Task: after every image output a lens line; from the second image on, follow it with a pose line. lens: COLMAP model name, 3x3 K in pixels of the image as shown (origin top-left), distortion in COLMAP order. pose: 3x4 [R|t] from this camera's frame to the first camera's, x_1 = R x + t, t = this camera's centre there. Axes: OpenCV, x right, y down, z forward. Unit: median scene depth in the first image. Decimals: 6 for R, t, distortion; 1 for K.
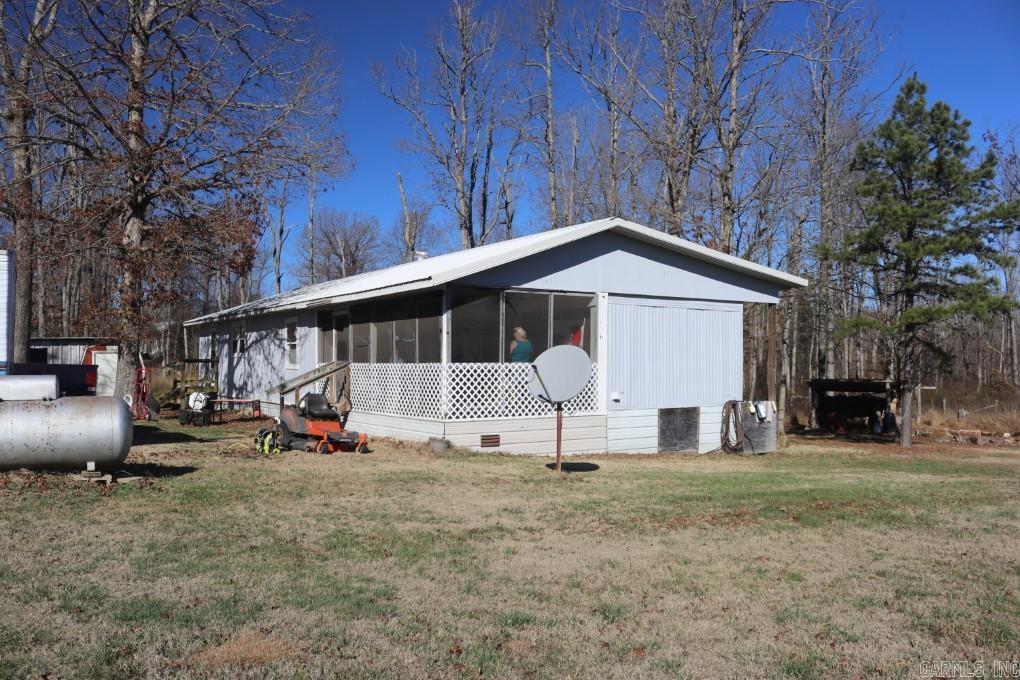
lens RADIAL K [[841.9, 0, 507.5], [0, 841.9, 340.0], [0, 0, 1]] dist [-0.134636, 0.108794]
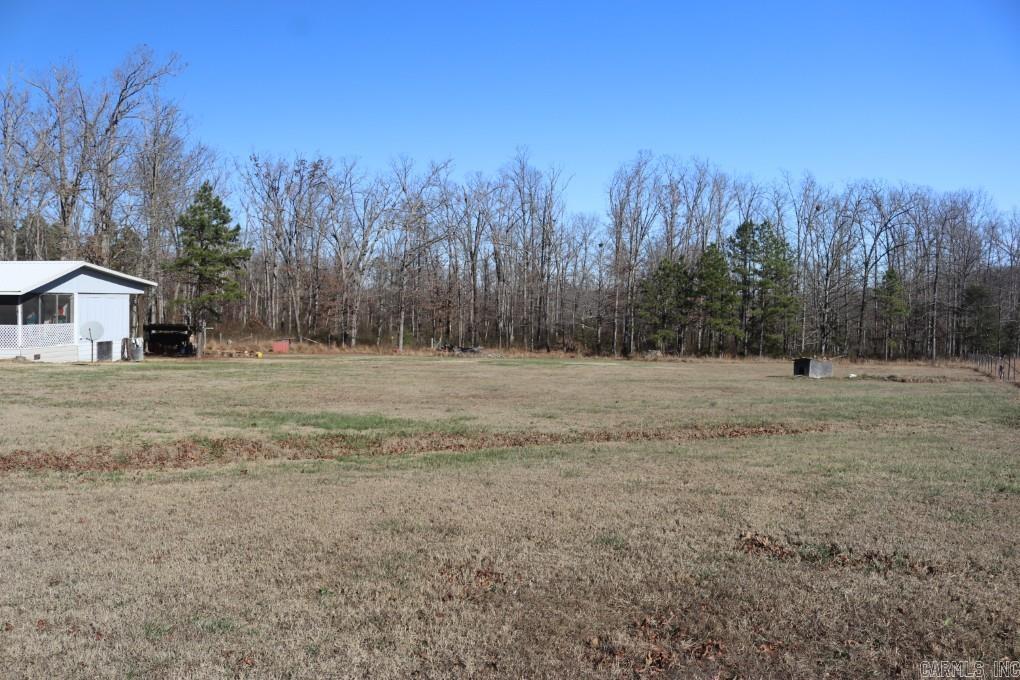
lens RADIAL K [[841.9, 0, 508.5], [0, 841.9, 339.1], [0, 0, 1]] dist [-0.134636, 0.108794]
pose [[0.684215, -0.024745, 0.728861, -0.621666], [-0.033636, 0.997290, 0.065433, -0.100492], [-0.728505, -0.069286, 0.681528, -1.227395]]
